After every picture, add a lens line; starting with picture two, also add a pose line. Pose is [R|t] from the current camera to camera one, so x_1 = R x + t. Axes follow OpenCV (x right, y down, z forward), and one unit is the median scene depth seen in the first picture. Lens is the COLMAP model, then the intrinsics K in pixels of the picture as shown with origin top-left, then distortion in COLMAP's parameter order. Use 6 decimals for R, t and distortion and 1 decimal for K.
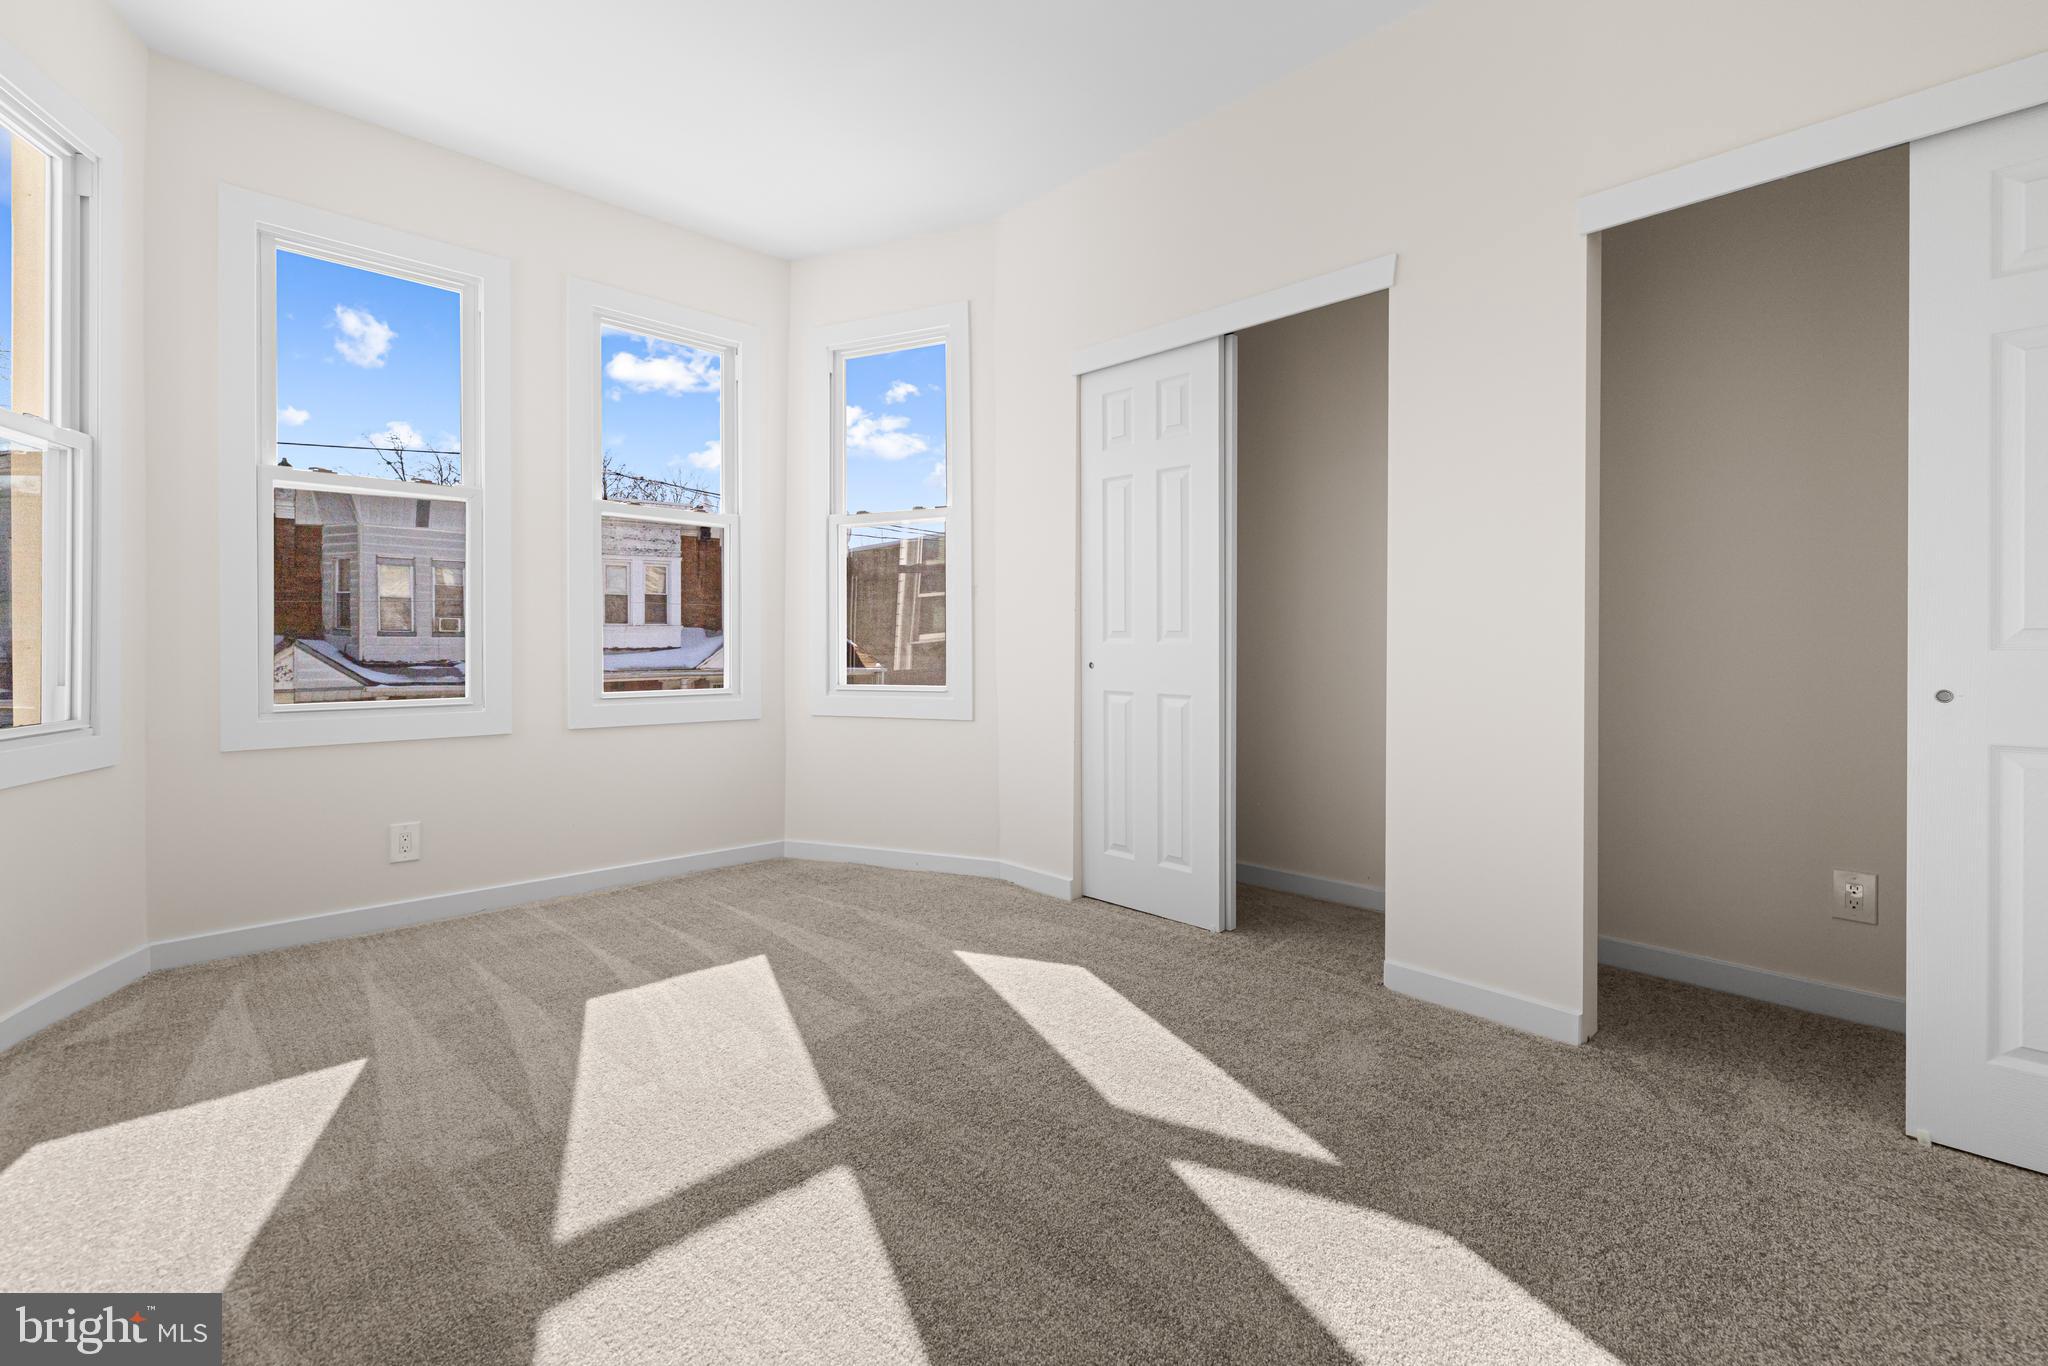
lens RADIAL K [[883.2, 0, 1007.4], [0, 883.2, 640.6], [0, 0, 1]] dist [0.000669, 0.000105]
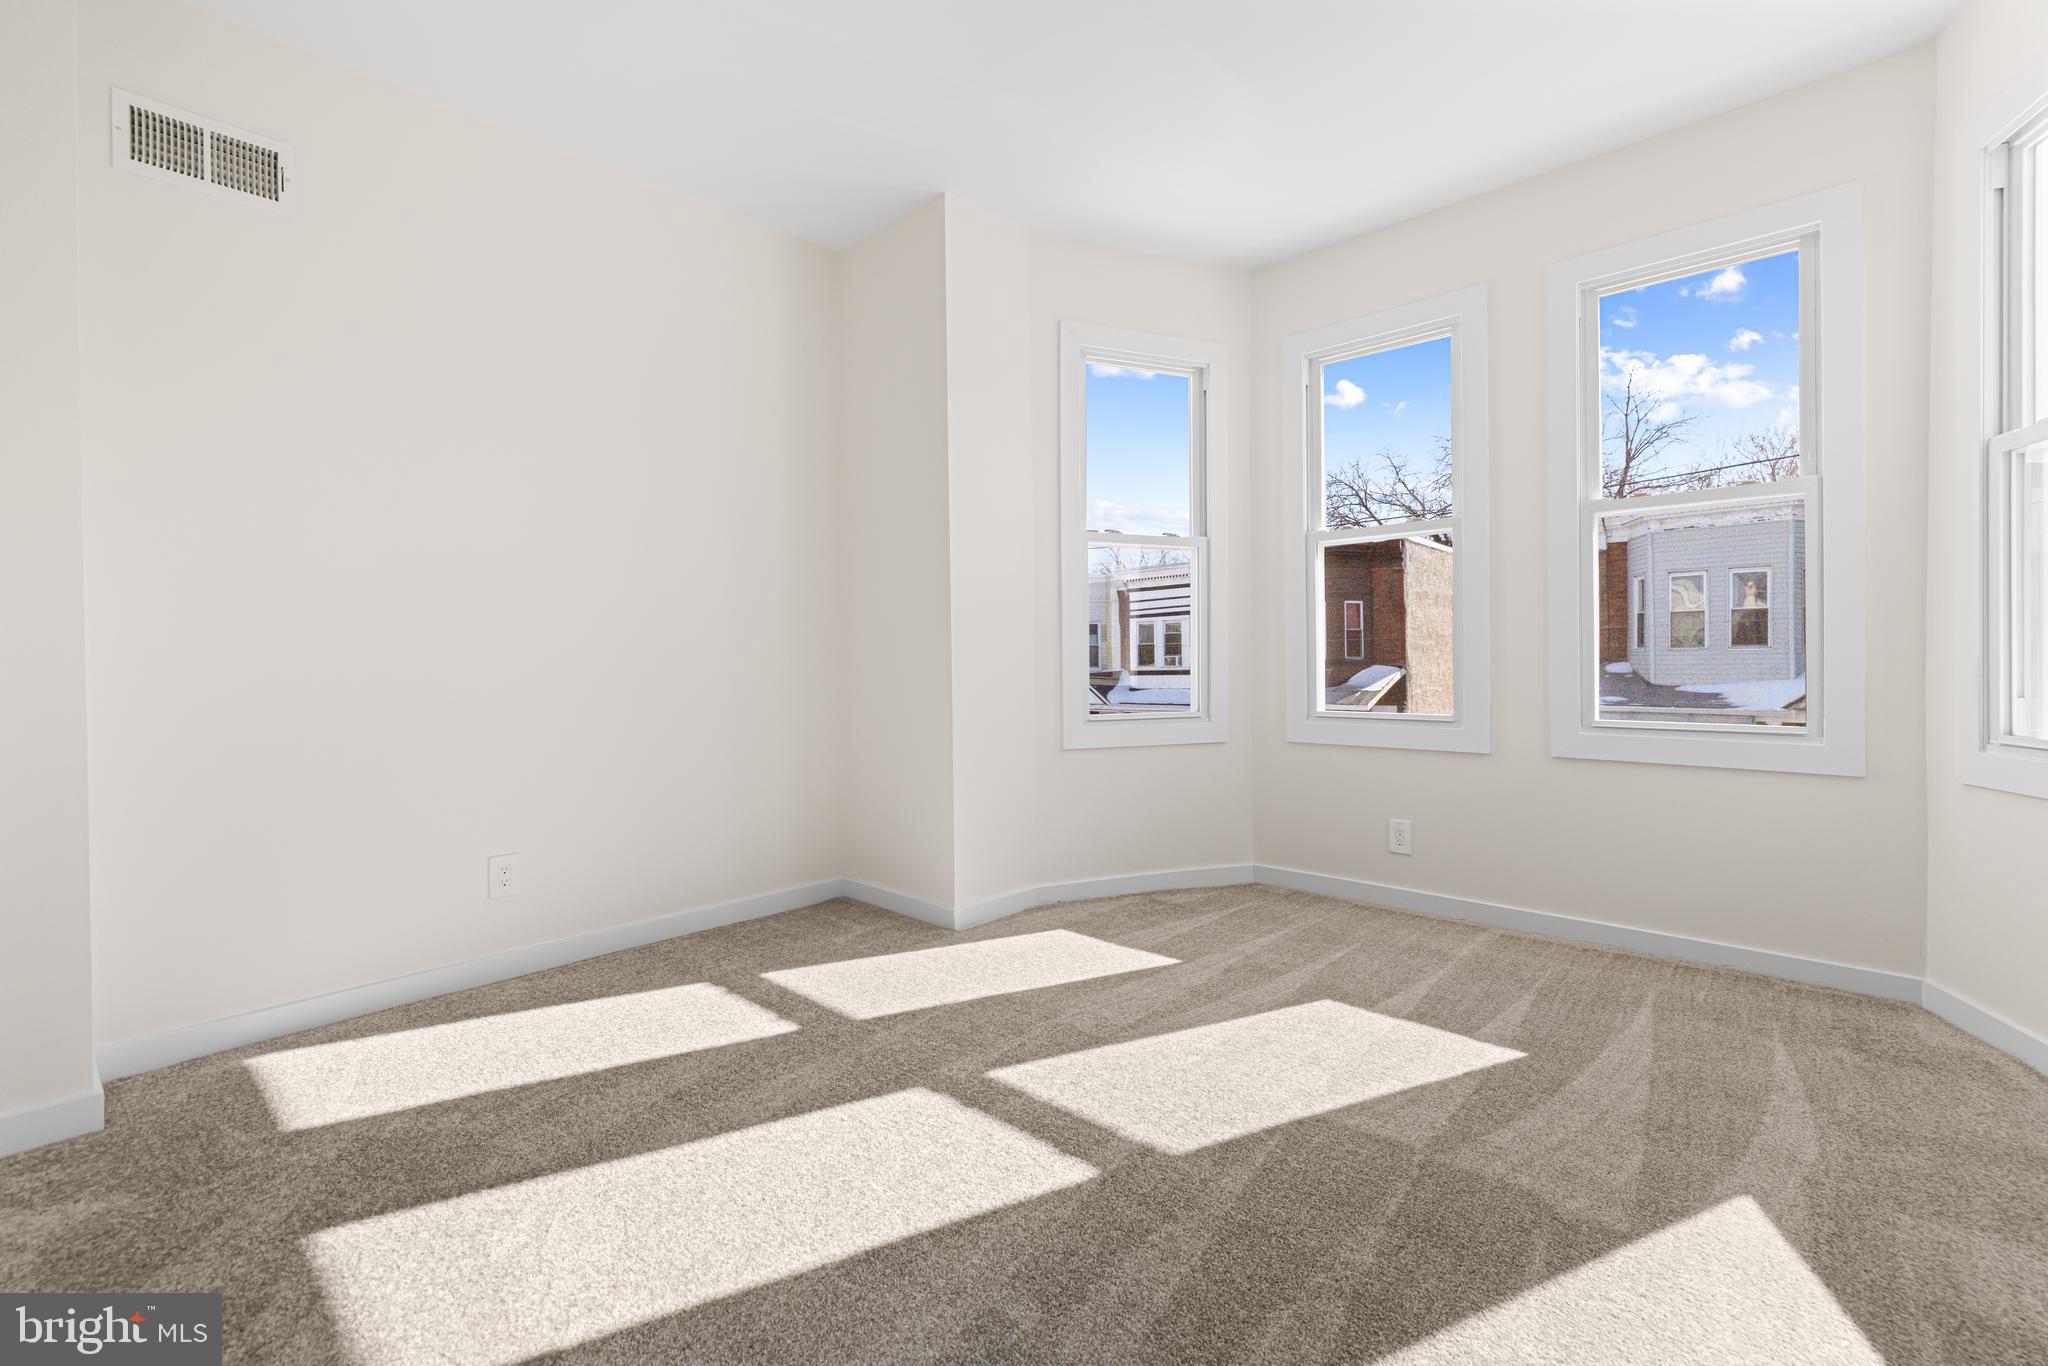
lens RADIAL K [[883.2, 0, 1022.9], [0, 883.2, 673.1], [0, 0, 1]] dist [0.000669, 0.000105]
pose [[0.073348, 0.011885, -0.997236, 0.667526], [0.006060, 0.999905, 0.012363, -0.003770], [0.997288, -0.006950, 0.073269, 0.668367]]
